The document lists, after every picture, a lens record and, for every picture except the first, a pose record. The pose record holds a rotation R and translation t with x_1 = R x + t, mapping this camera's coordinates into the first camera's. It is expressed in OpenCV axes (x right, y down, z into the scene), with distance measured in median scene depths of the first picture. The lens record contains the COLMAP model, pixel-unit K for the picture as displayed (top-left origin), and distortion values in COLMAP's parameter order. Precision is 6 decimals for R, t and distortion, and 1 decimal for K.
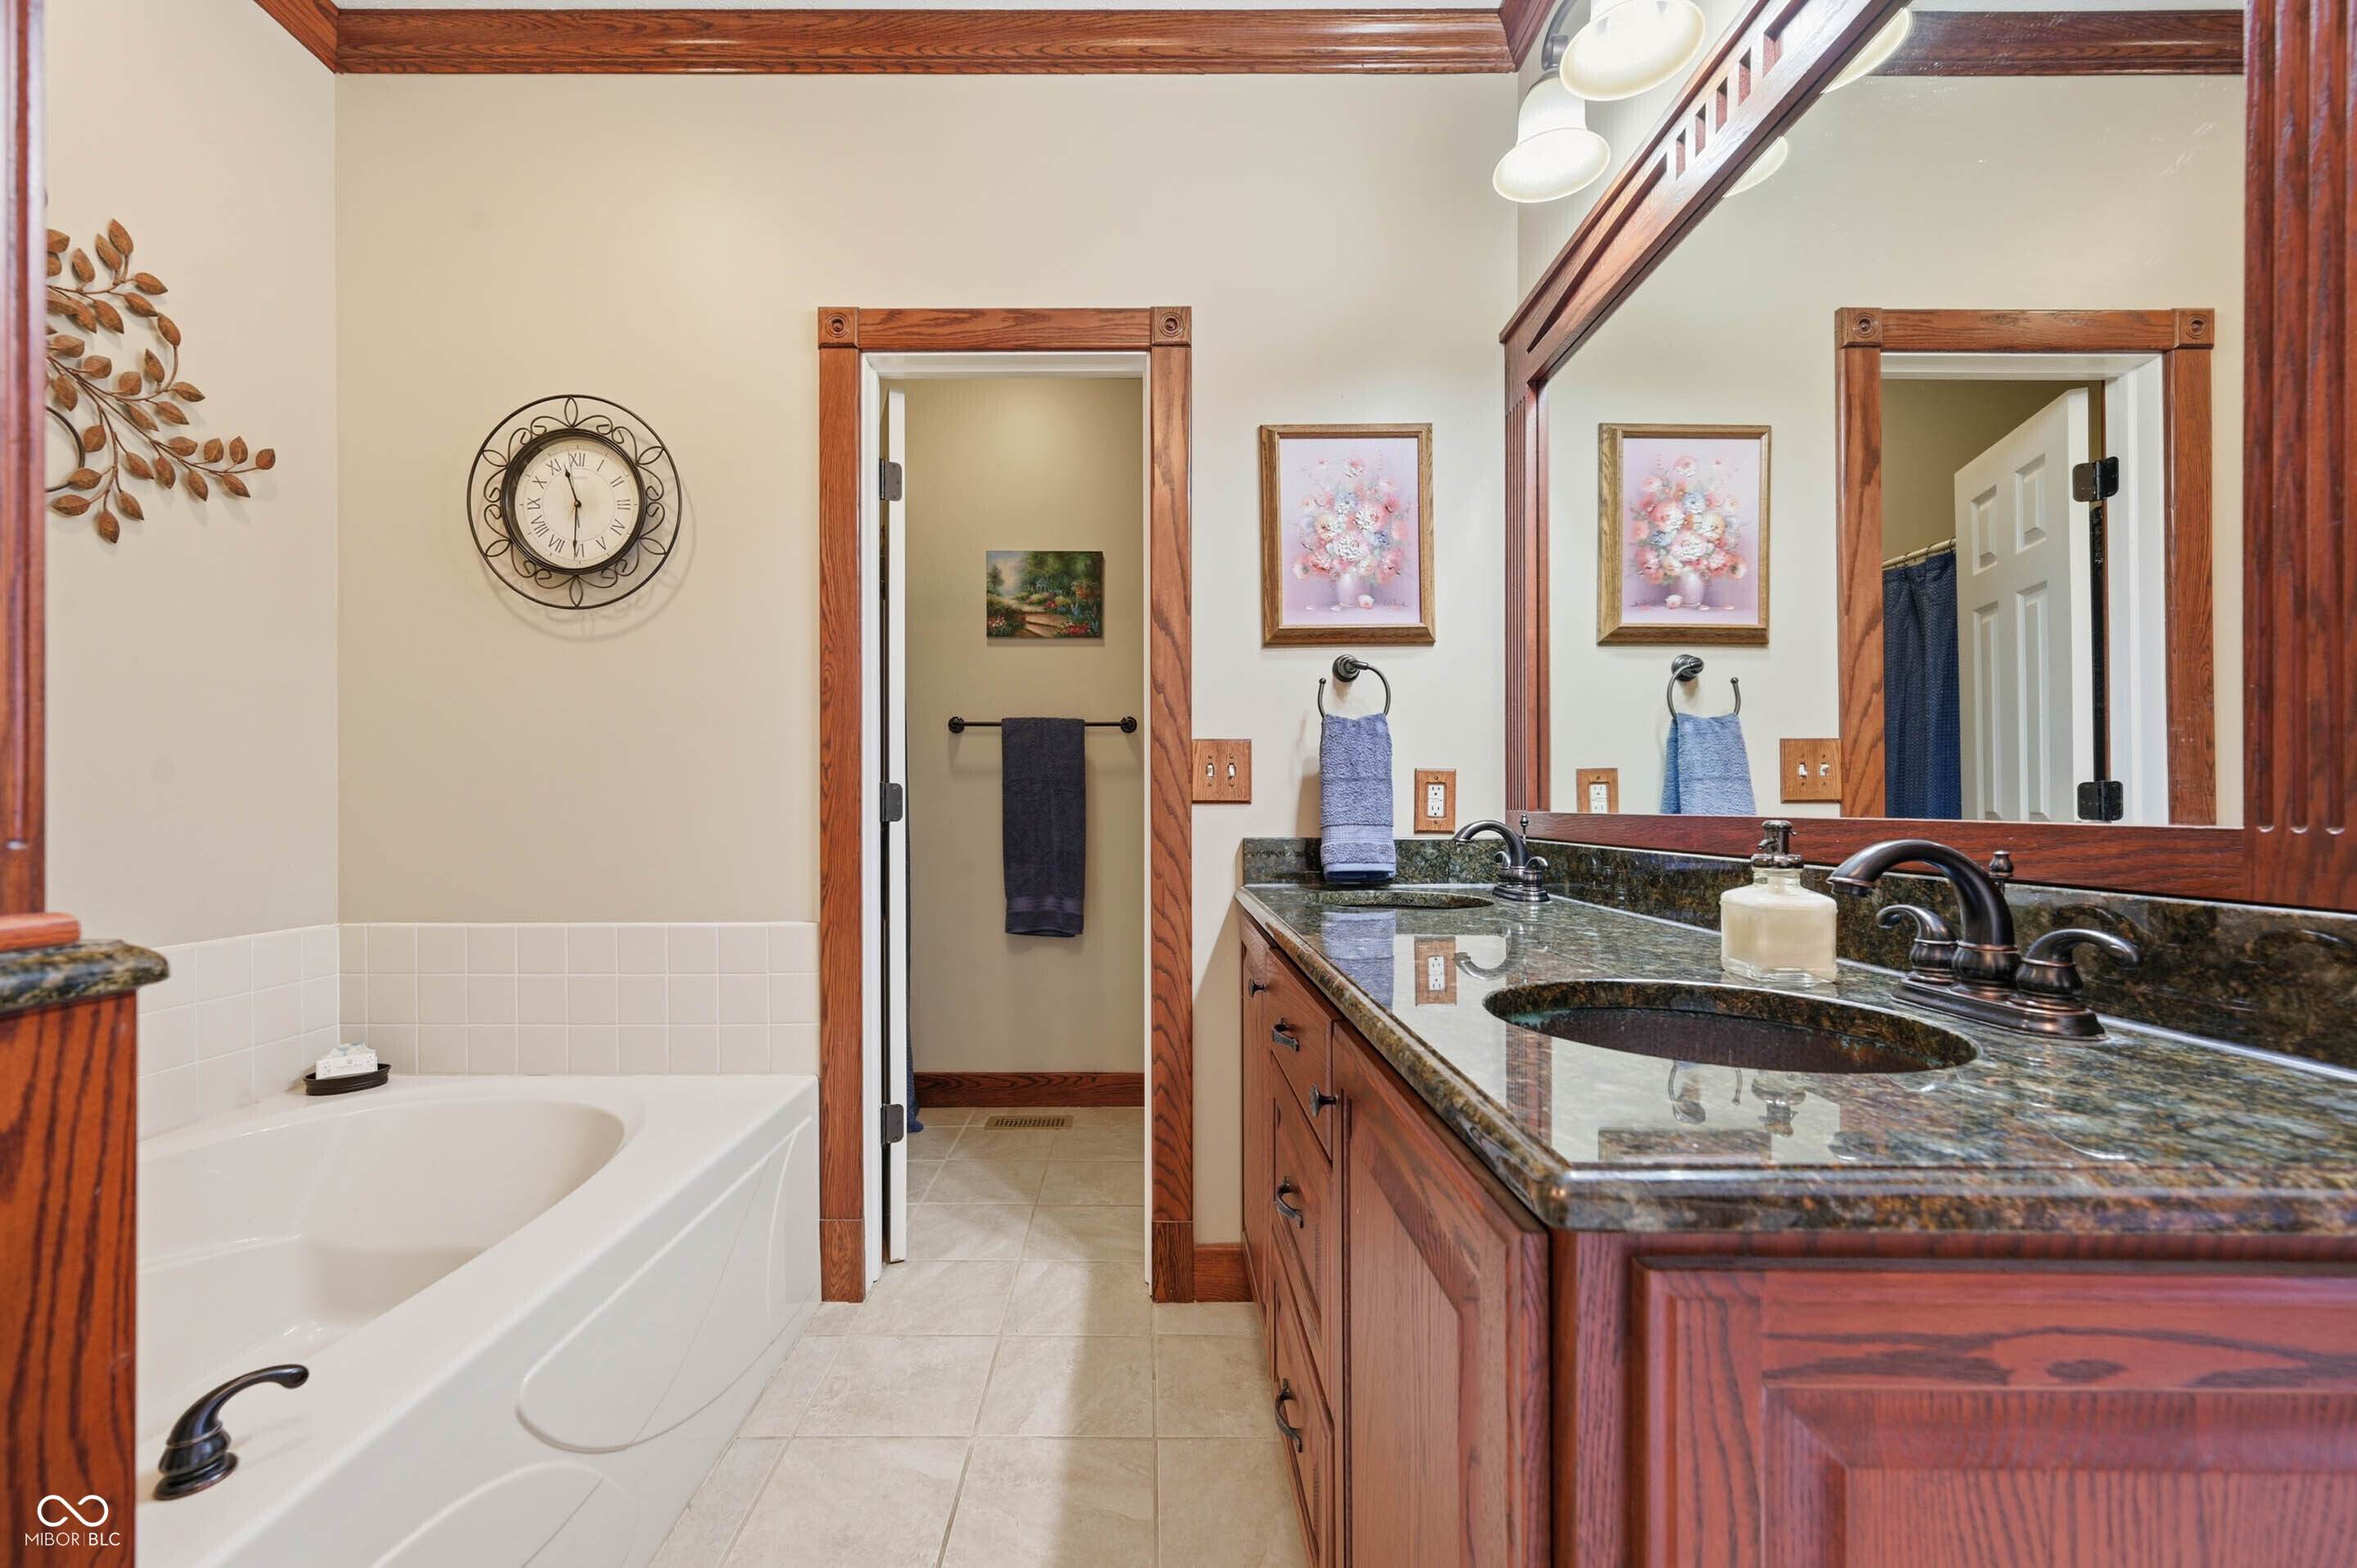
lens RADIAL K [[934.2, 0, 1223.7], [0, 934.2, 799.7], [0, 0, 1]] dist [-0.001783, -0.000331]
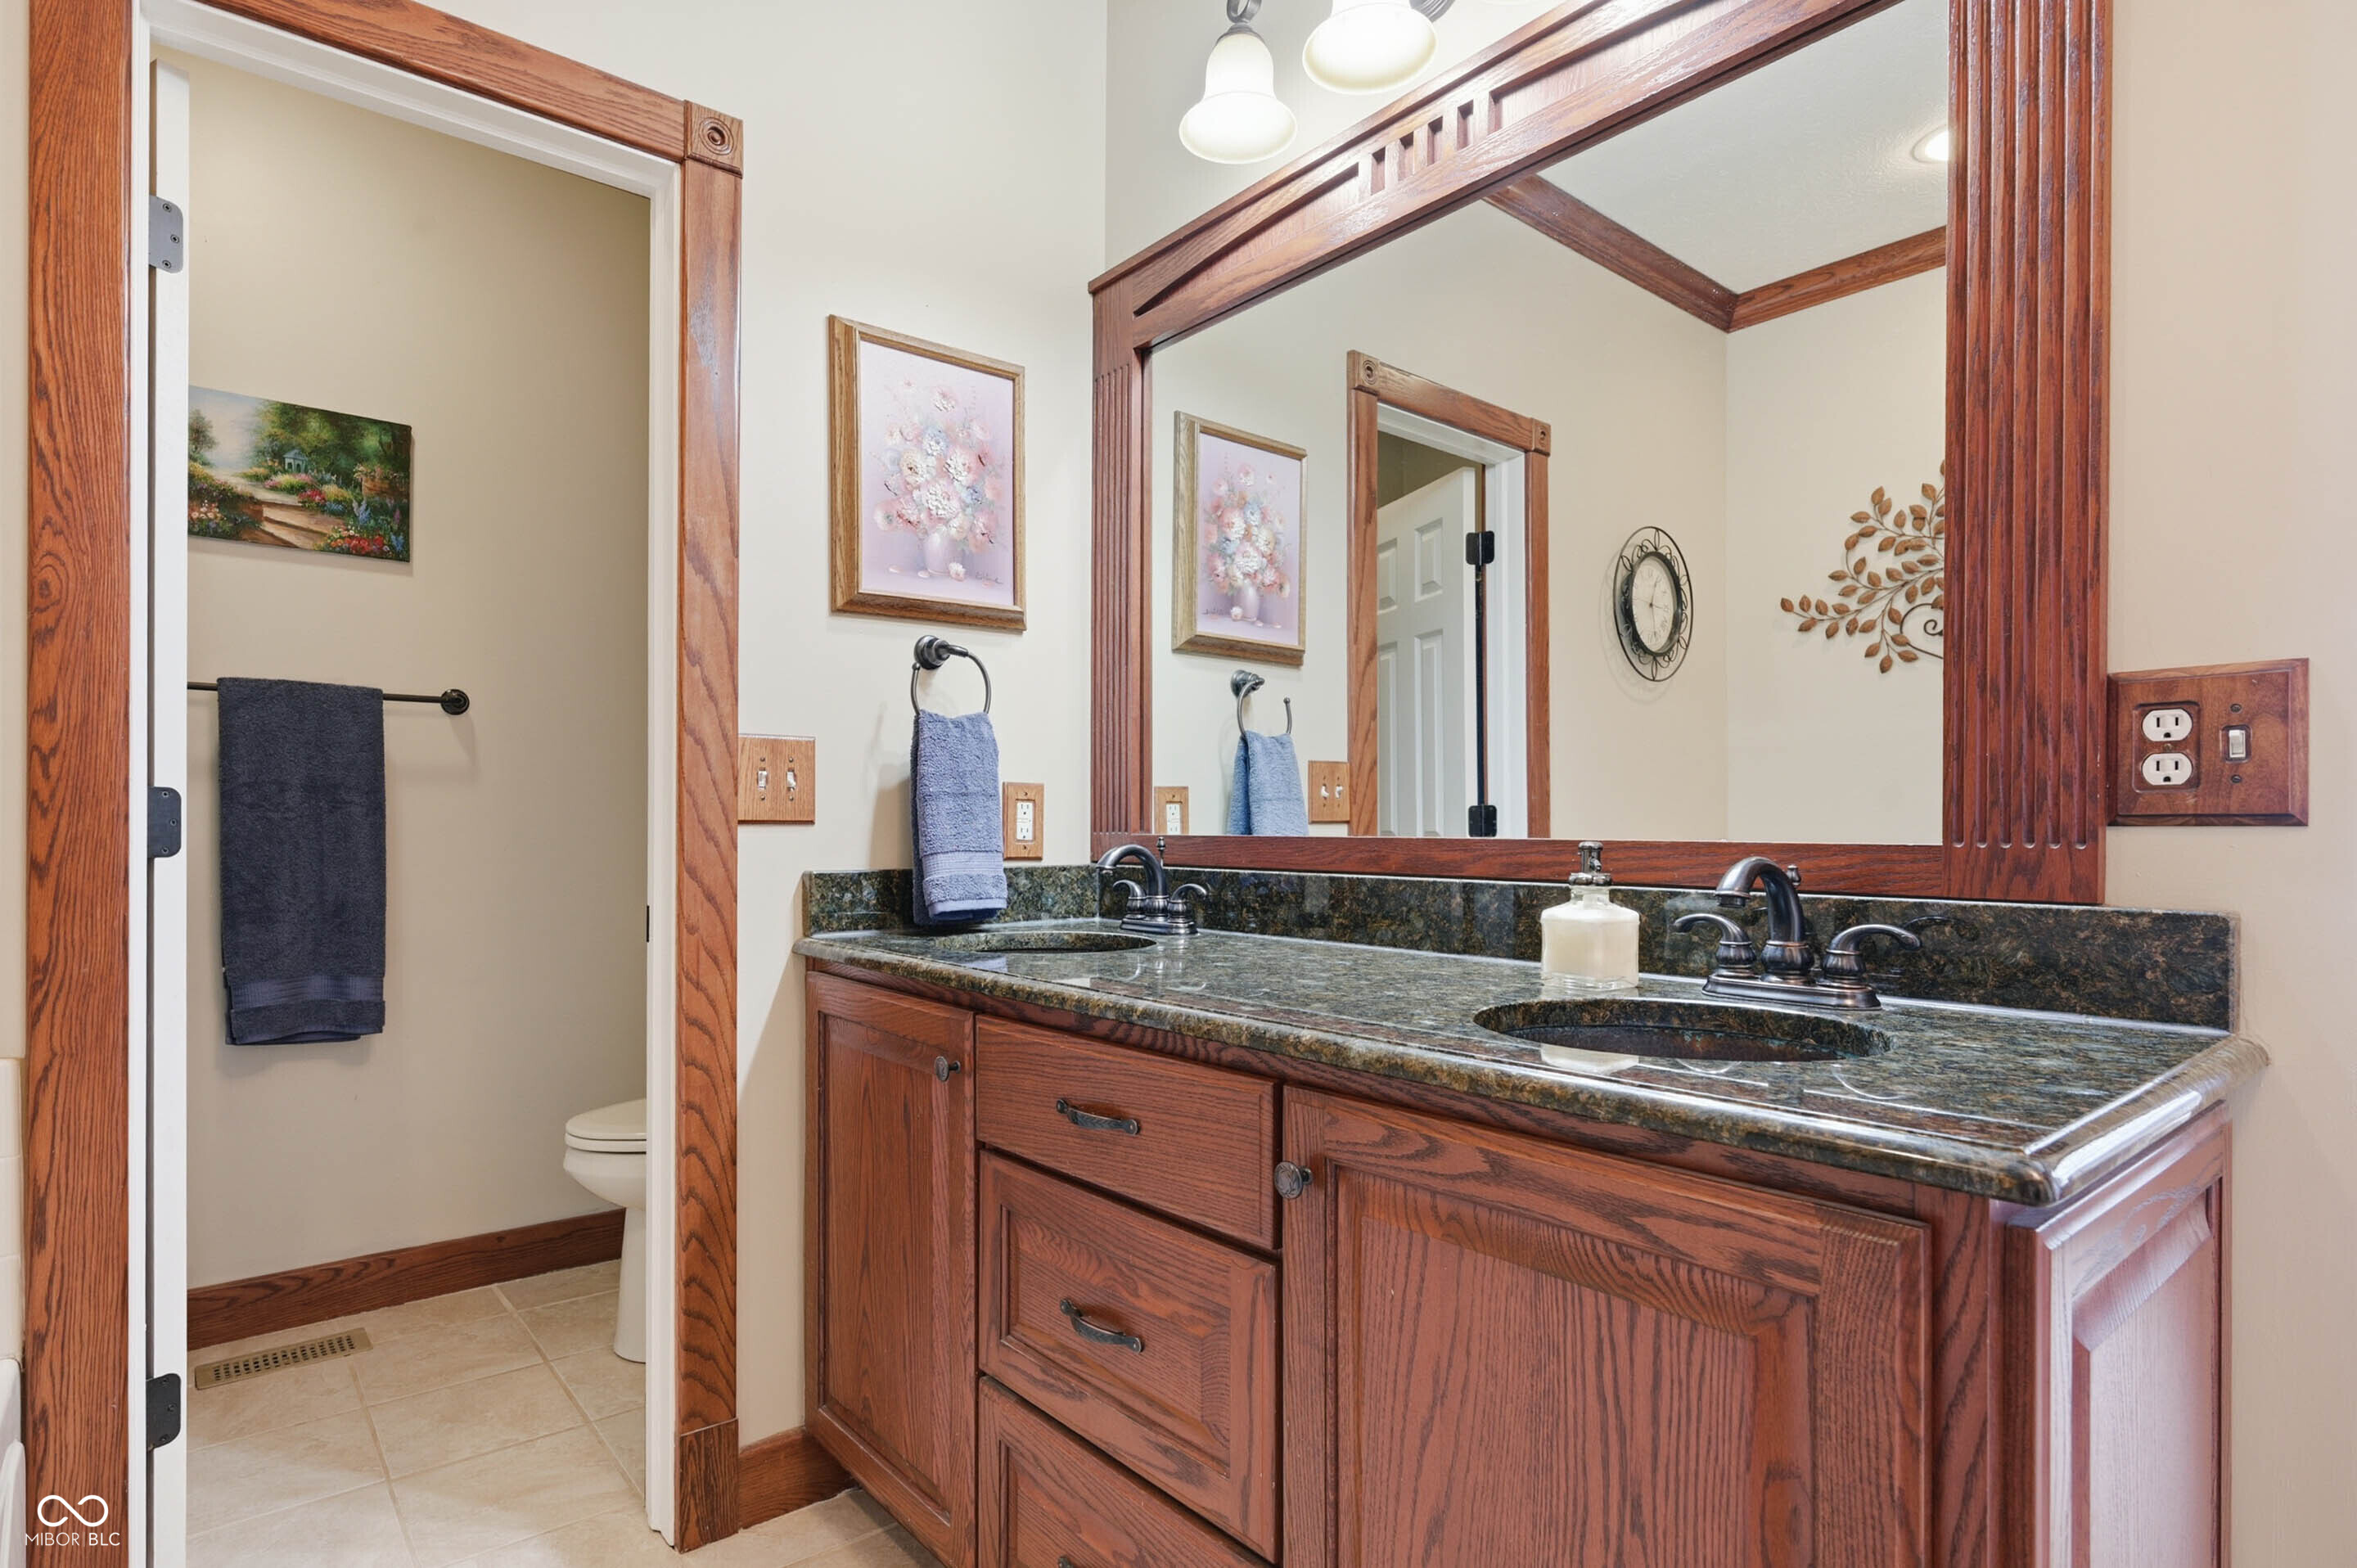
lens RADIAL K [[1130.8, 0, 1177.1], [0, 1130.8, 816.7], [0, 0, 1]] dist [-0.000400, -0.001218]
pose [[0.797468, 0.003808, 0.603349, -0.277963], [-0.003321, 0.999993, -0.001923, -0.001331], [-0.603352, -0.000470, 0.797475, 0.116549]]
